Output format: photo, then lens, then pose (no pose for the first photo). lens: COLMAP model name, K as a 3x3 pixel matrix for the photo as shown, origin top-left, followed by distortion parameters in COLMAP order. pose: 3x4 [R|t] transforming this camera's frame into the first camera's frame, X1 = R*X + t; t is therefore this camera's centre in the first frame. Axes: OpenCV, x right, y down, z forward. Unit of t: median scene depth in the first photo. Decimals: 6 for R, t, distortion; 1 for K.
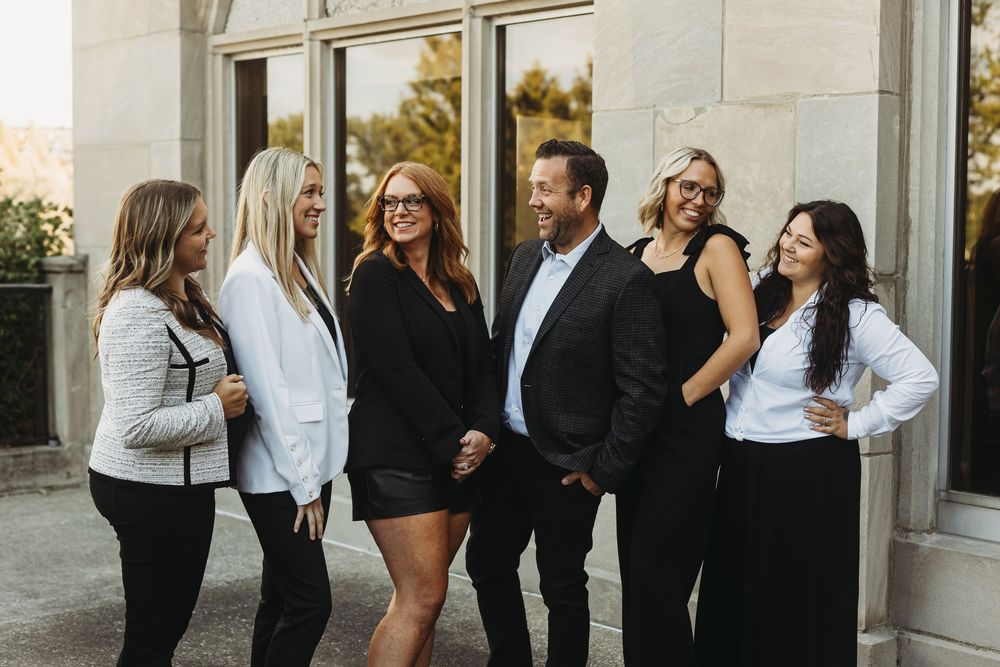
lens RADIAL K [[1459.7, 0, 502.2], [0, 1459.7, 326.2], [0, 0, 1]] dist [-0.002310, -0.017456]
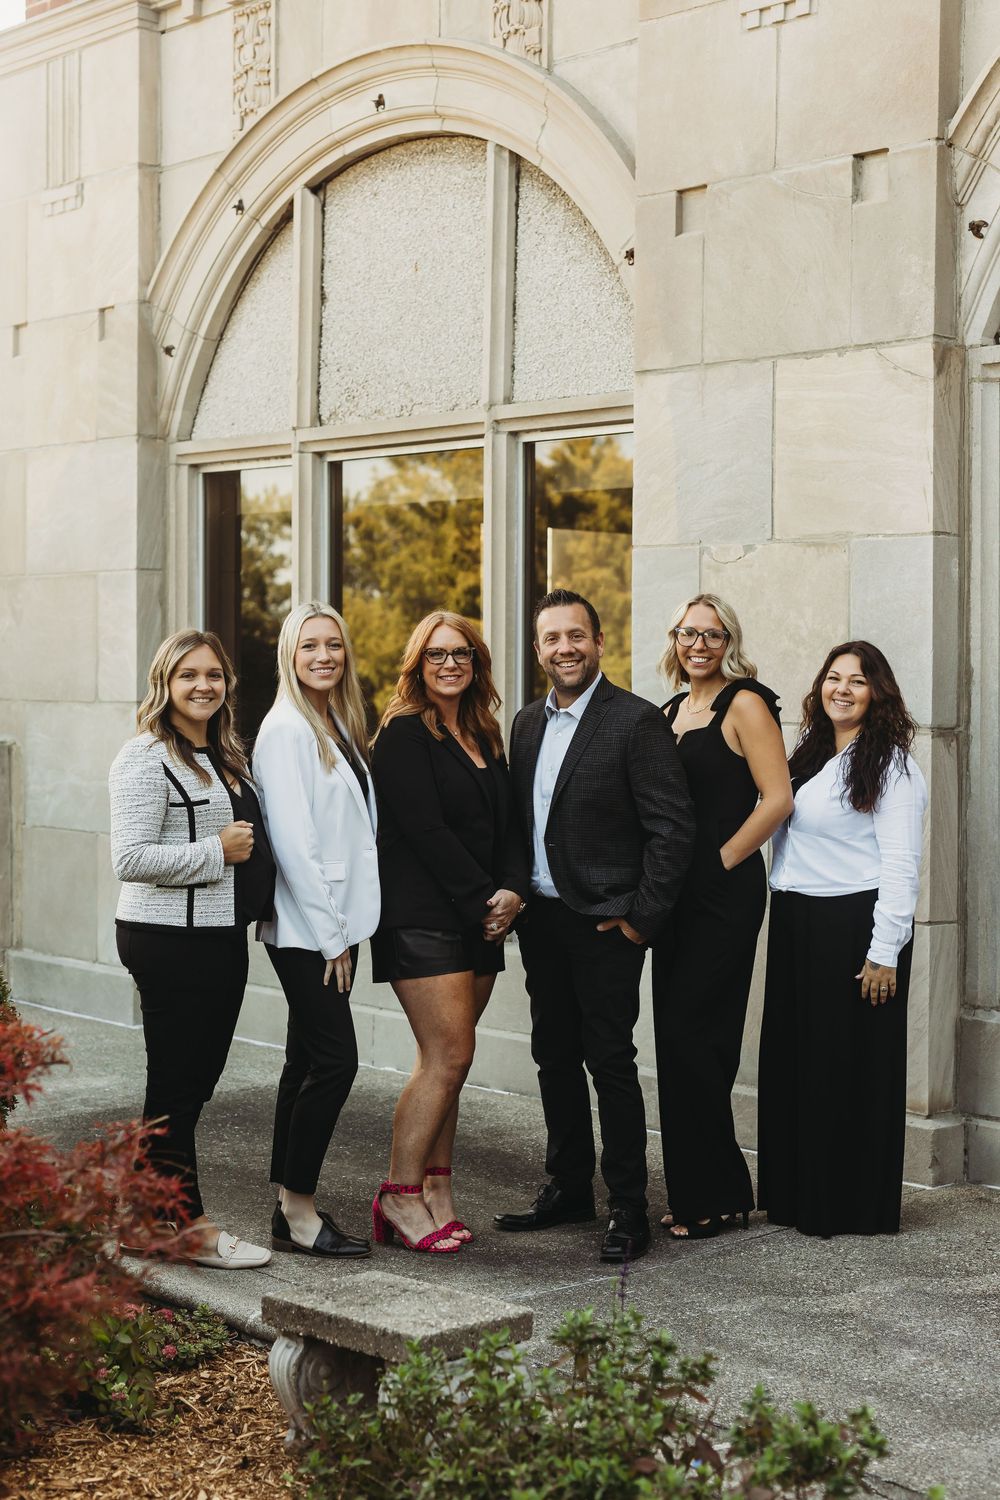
lens RADIAL K [[2358.4, 0, 496.7], [0, 2358.4, 714.8], [0, 0, 1]] dist [-0.001293, -0.005479]
pose [[0.999900, -0.002839, -0.013888, -0.001145], [0.002175, 0.998864, -0.047607, 0.021912], [0.014007, 0.047572, 0.998770, -0.408089]]
